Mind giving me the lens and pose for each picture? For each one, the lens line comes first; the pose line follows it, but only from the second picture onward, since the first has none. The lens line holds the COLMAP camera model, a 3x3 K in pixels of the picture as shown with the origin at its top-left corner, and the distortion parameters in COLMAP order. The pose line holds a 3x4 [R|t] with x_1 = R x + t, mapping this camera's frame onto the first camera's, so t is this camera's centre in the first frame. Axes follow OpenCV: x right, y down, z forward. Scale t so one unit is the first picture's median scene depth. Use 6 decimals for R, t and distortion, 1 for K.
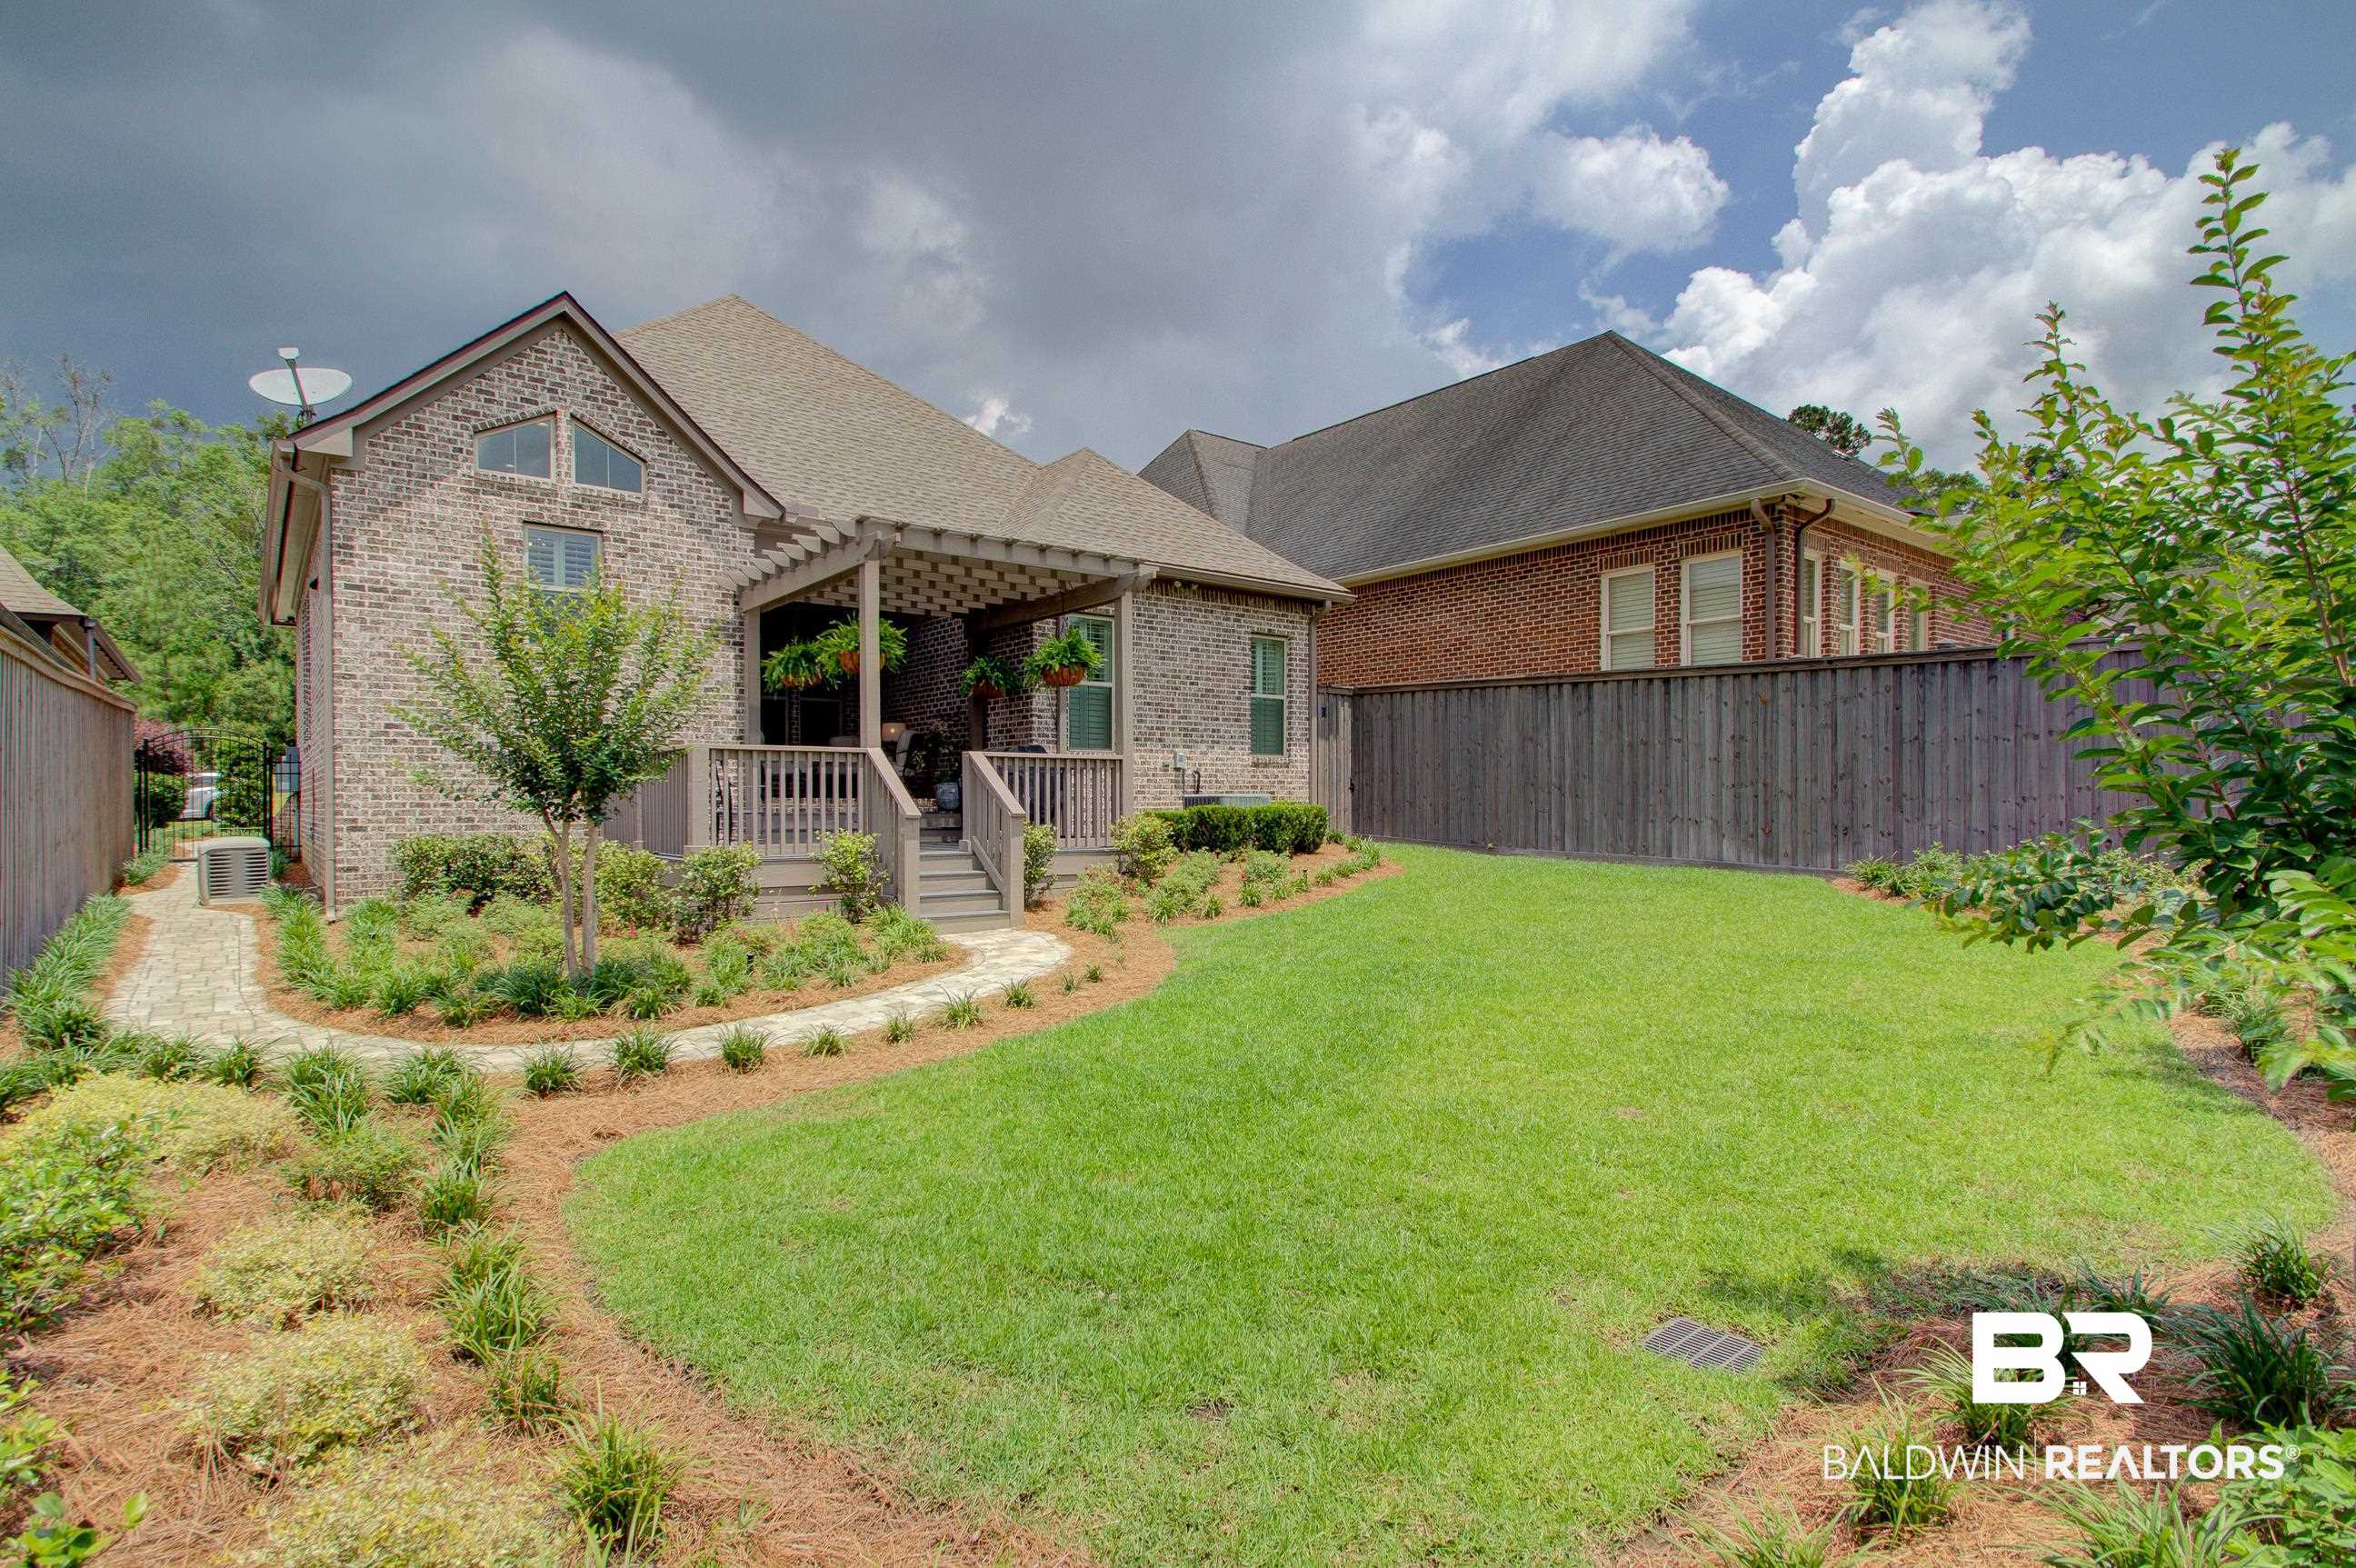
lens RADIAL K [[1112.7, 0, 1188.7], [0, 1112.7, 786.8], [0, 0, 1]] dist [-0.000018, -0.001515]
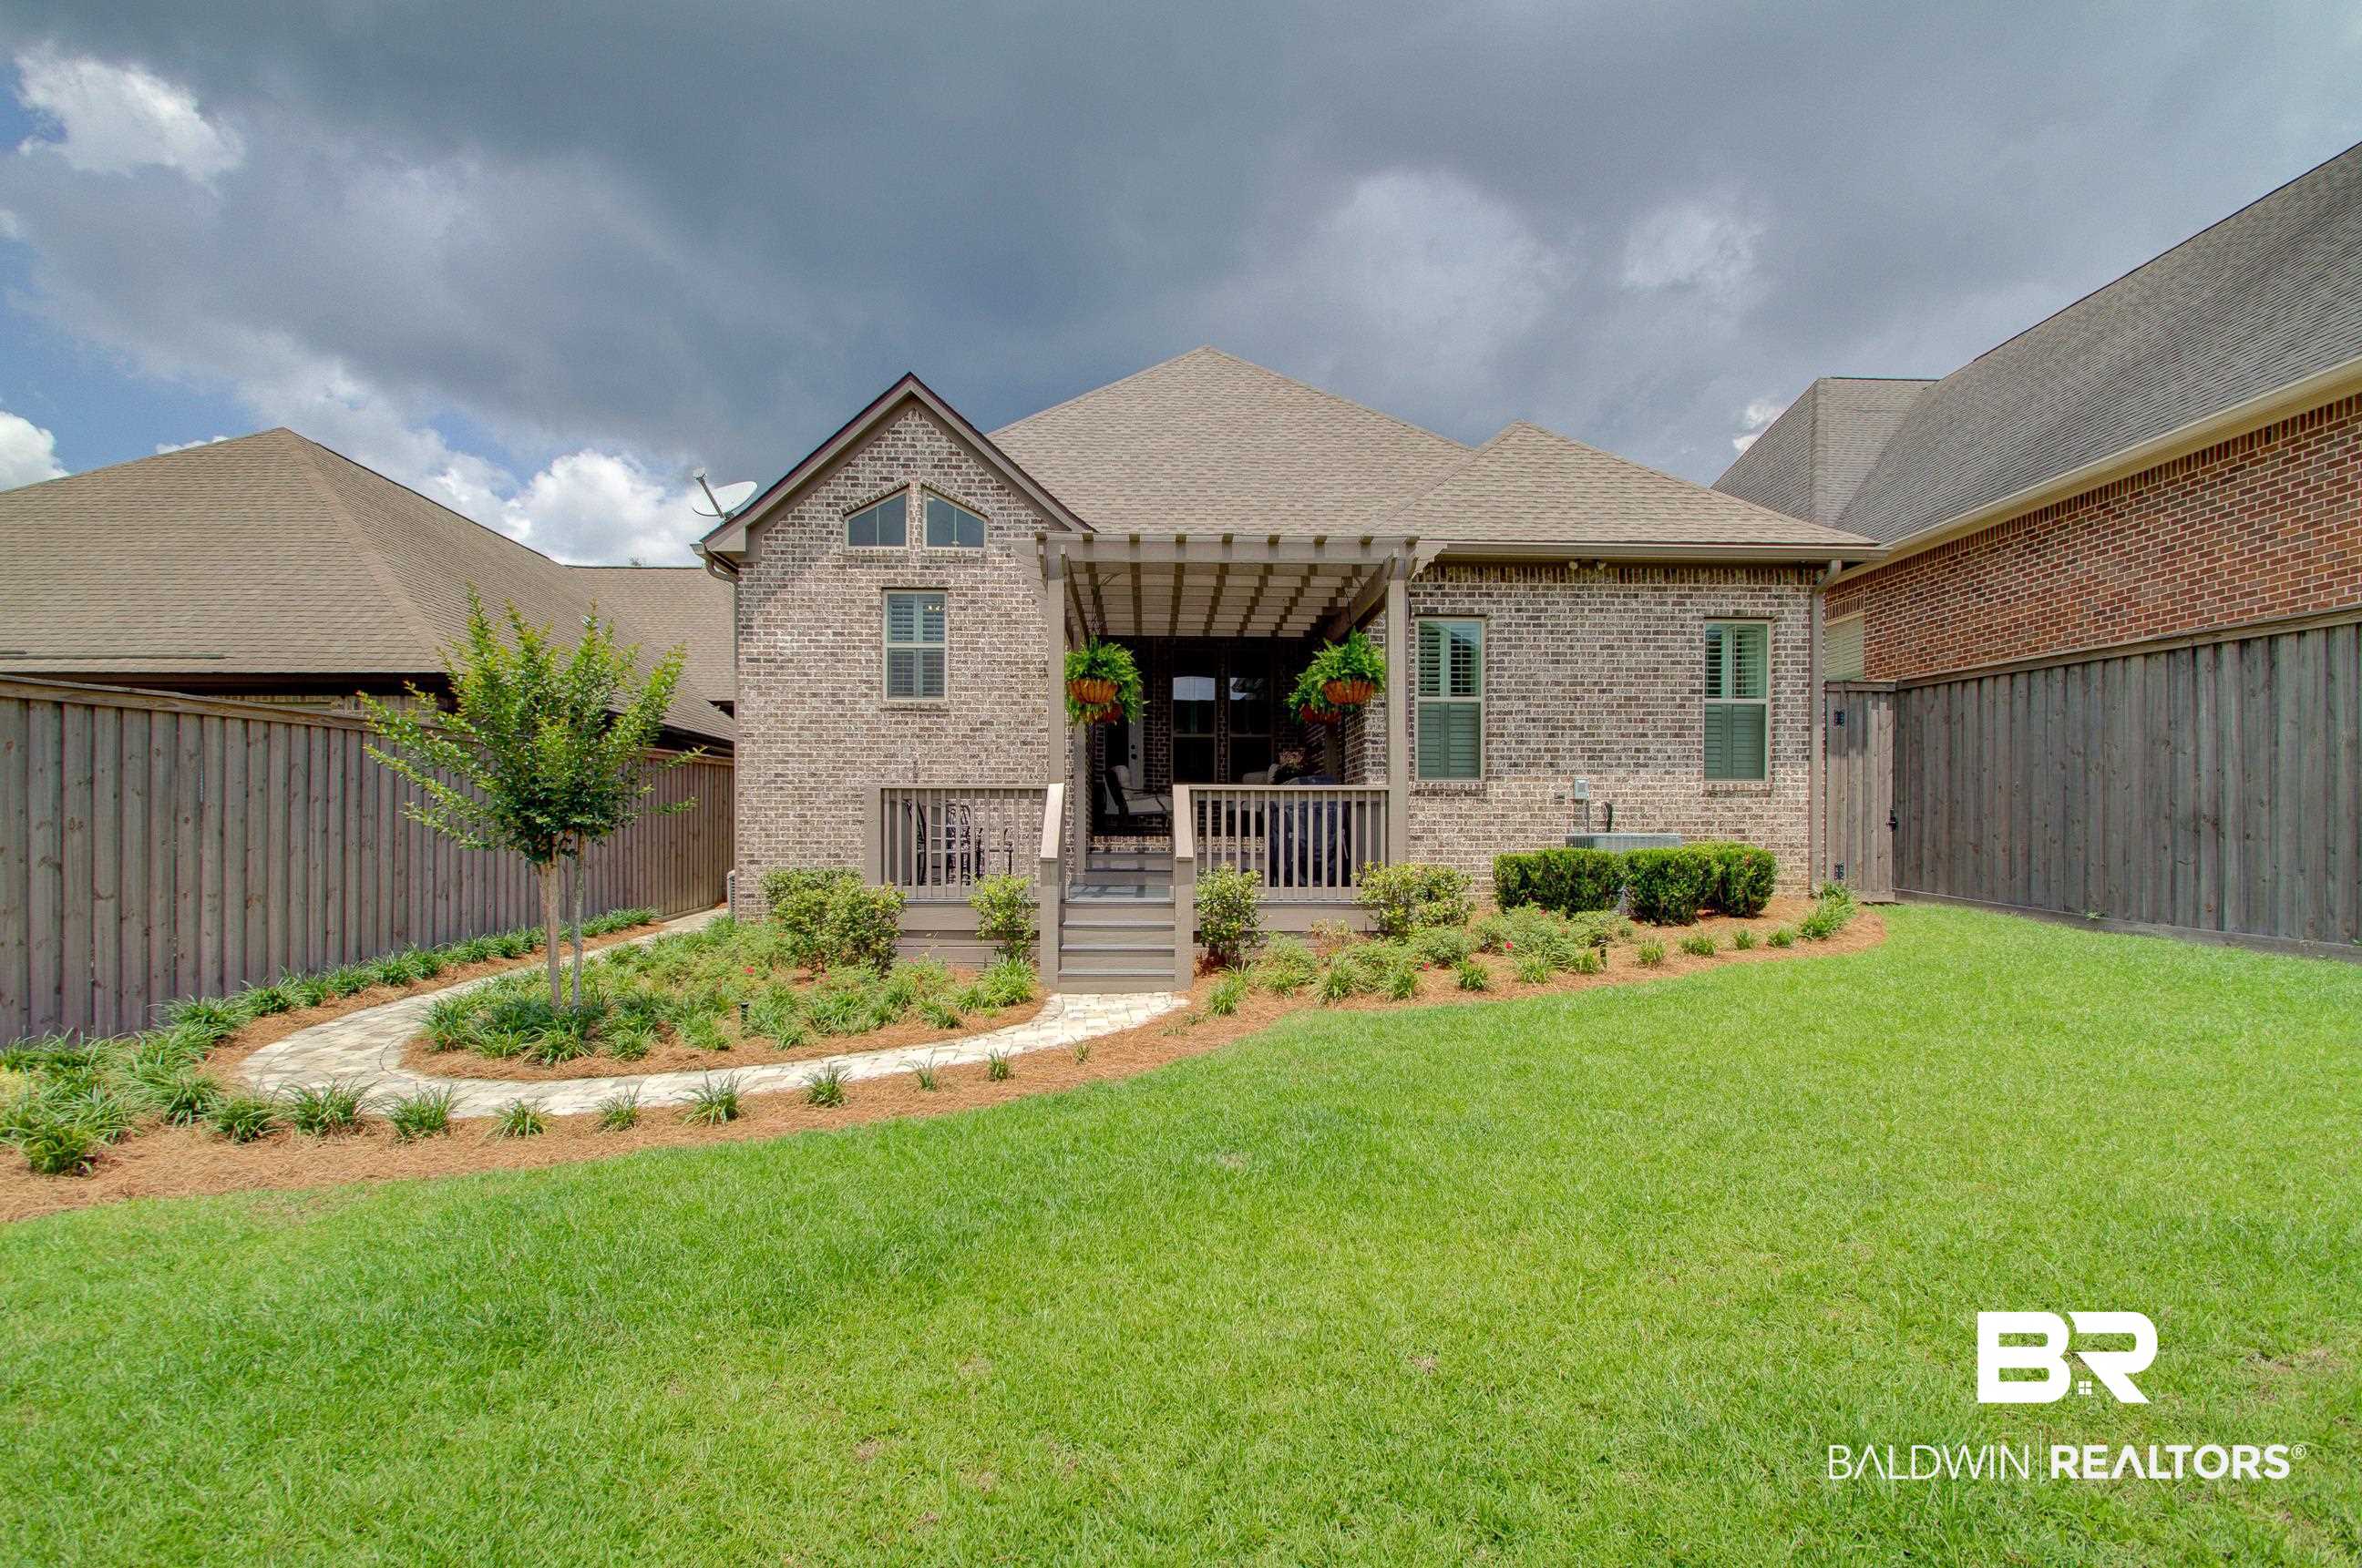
lens RADIAL K [[1115.5, 0, 1184.1], [0, 1115.5, 805.6], [0, 0, 1]] dist [-0.000018, -0.001515]
pose [[0.818959, -0.014020, -0.573680, 0.224387], [0.004643, 0.999831, -0.017807, 0.000053], [0.573833, 0.011920, 0.818886, 0.208449]]
